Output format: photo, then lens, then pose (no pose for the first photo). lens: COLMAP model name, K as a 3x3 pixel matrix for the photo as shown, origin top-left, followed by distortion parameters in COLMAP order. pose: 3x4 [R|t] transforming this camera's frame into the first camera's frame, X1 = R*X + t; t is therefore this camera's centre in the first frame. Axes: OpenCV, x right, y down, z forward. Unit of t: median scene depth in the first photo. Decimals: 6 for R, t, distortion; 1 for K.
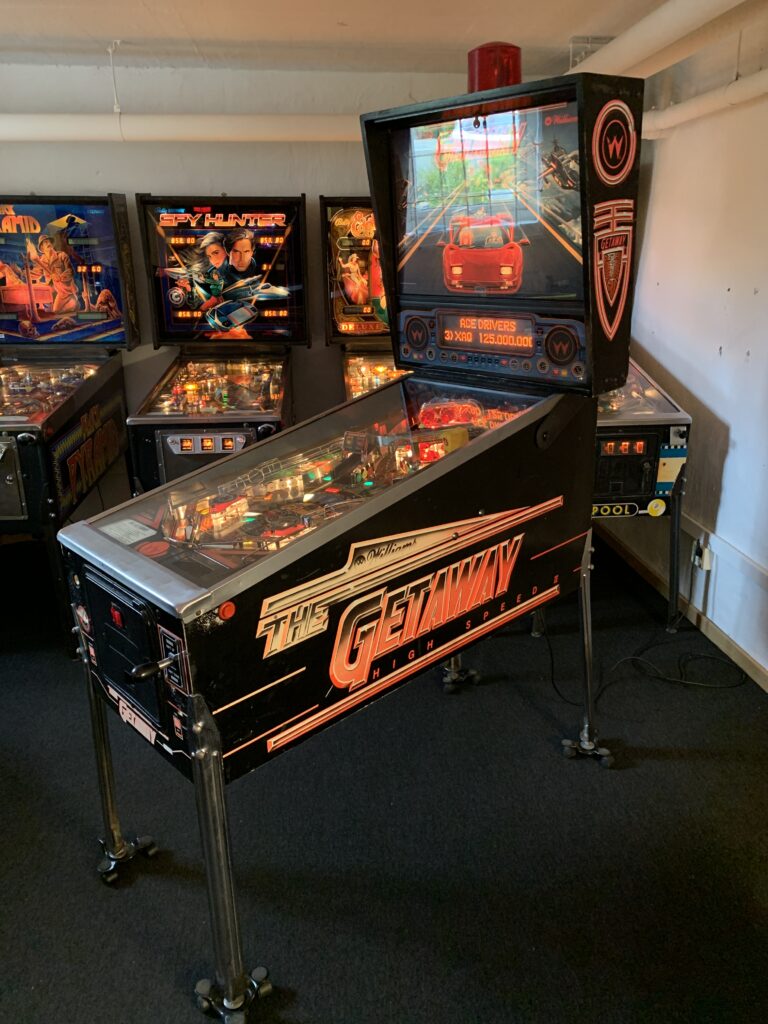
lens RADIAL K [[763.5, 0, 391.2], [0, 763.5, 495.3], [0, 0, 1]] dist [0.008036, -0.012699]
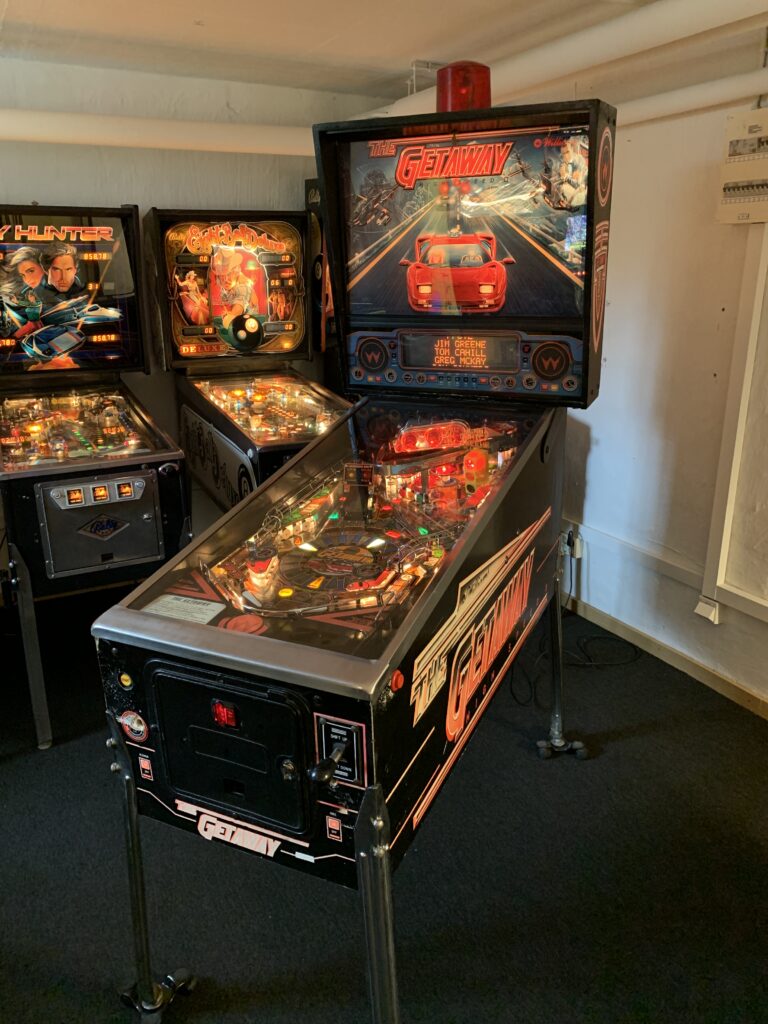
lens RADIAL K [[763.5, 0, 383.9], [0, 763.5, 493.2], [0, 0, 1]] dist [0.008036, -0.012699]
pose [[0.928532, -0.108411, 0.355070, -0.335048], [0.115221, 0.993338, 0.001979, -0.043131], [-0.352919, 0.039074, 0.934838, 0.115678]]
